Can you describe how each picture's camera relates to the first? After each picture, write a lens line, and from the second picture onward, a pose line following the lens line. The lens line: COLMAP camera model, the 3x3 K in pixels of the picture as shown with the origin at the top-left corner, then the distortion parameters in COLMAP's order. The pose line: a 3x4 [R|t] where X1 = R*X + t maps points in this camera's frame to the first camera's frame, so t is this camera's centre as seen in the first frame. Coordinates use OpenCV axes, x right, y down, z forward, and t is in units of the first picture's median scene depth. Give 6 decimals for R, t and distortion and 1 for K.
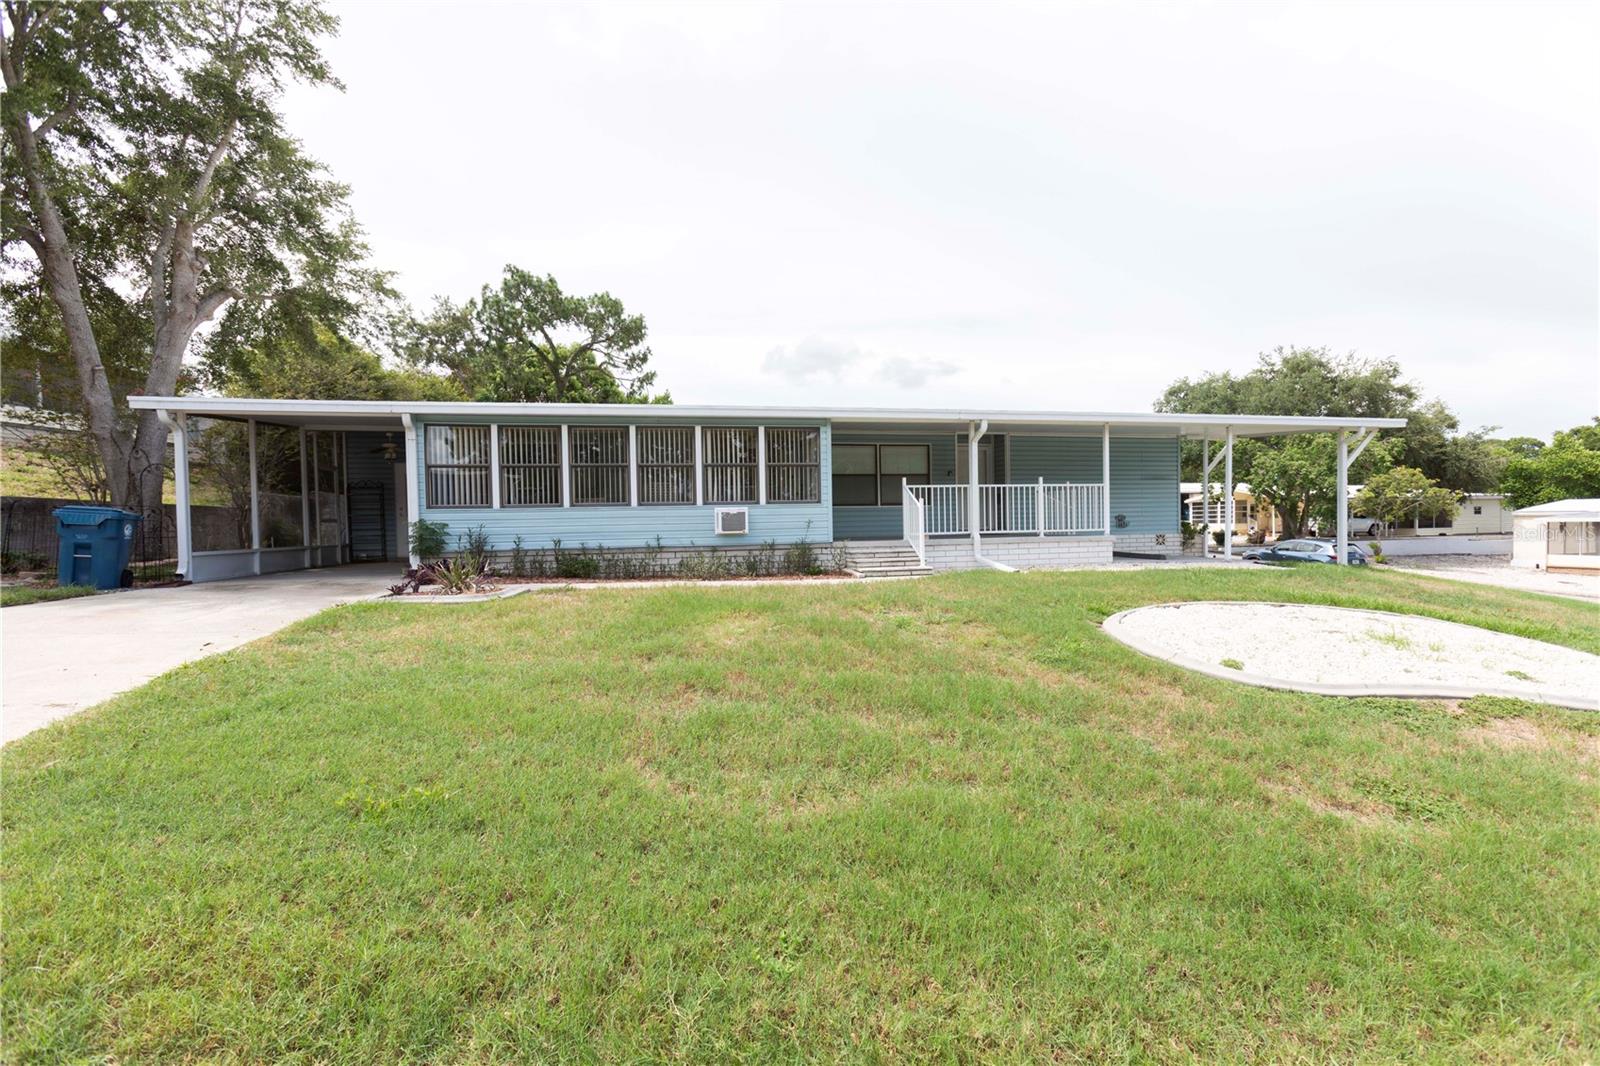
lens RADIAL K [[707.9, 0, 800.3], [0, 707.9, 541.5], [0, 0, 1]] dist [-0.002195, 0.000858]
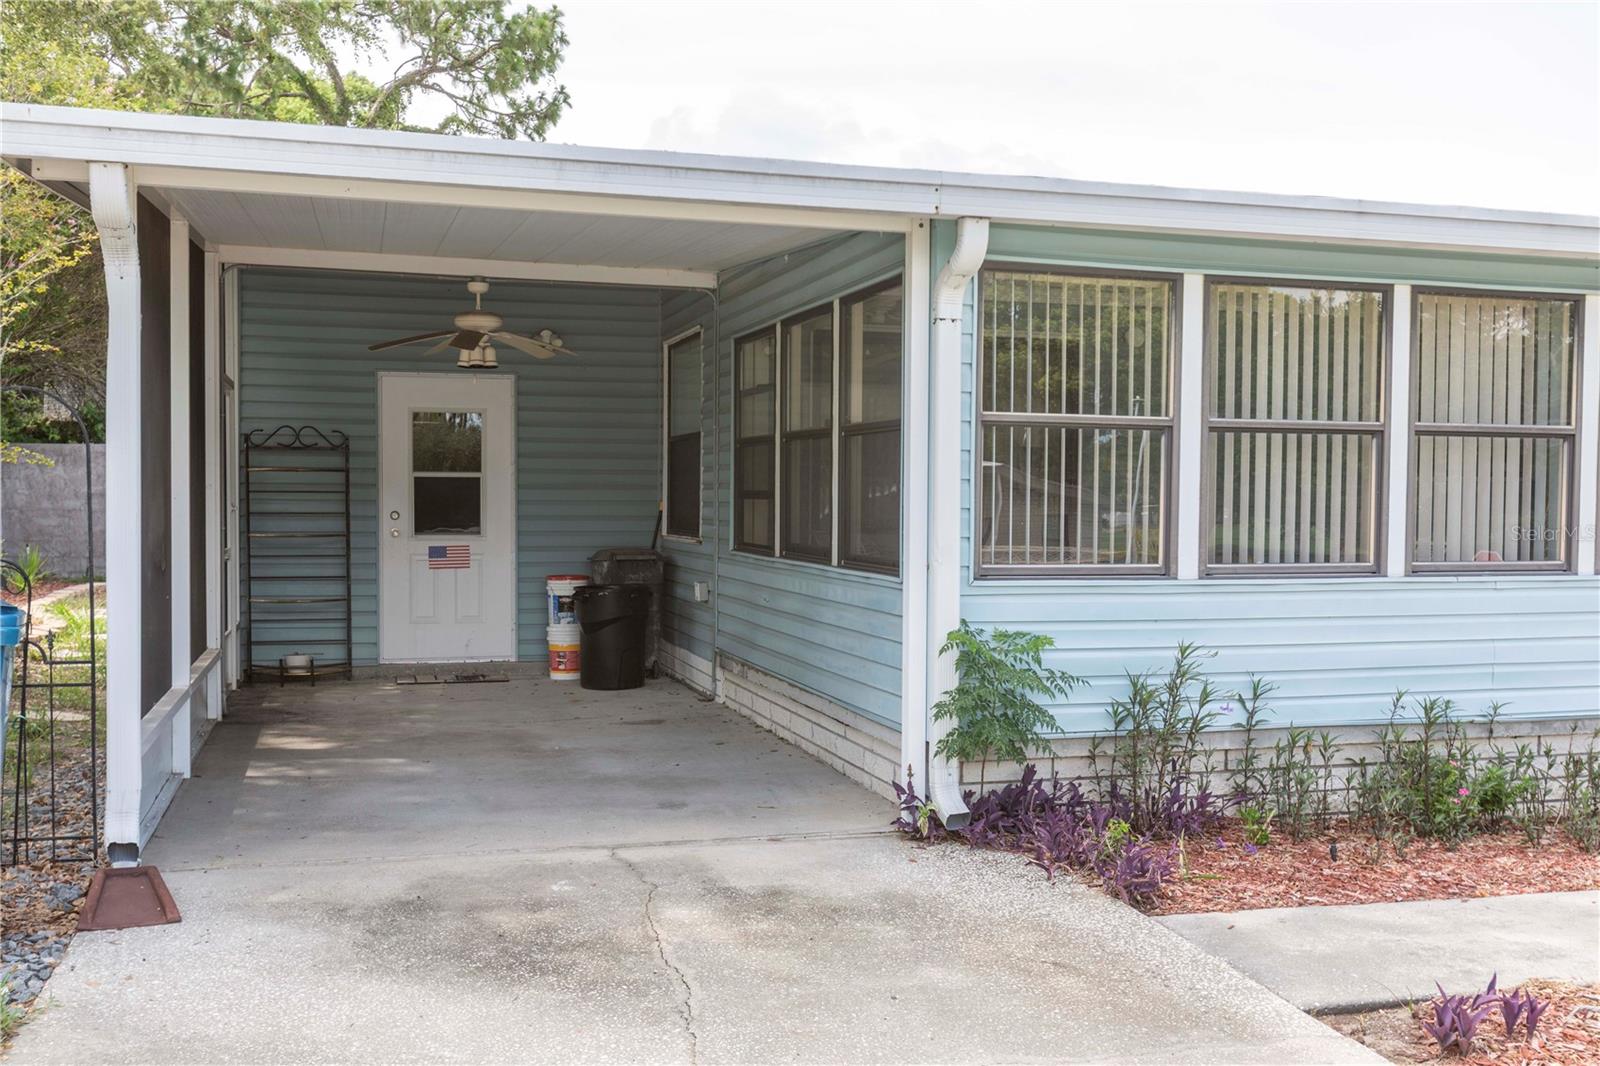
lens RADIAL K [[1525.7, 0, 799.4], [0, 1525.7, 535.7], [0, 0, 1]] dist [-0.007827, -0.005989]
pose [[0.997939, 0.020466, 0.060822, -0.424345], [-0.020632, 0.999785, 0.002102, -0.042182], [-0.060766, -0.003353, 0.998146, 0.291509]]
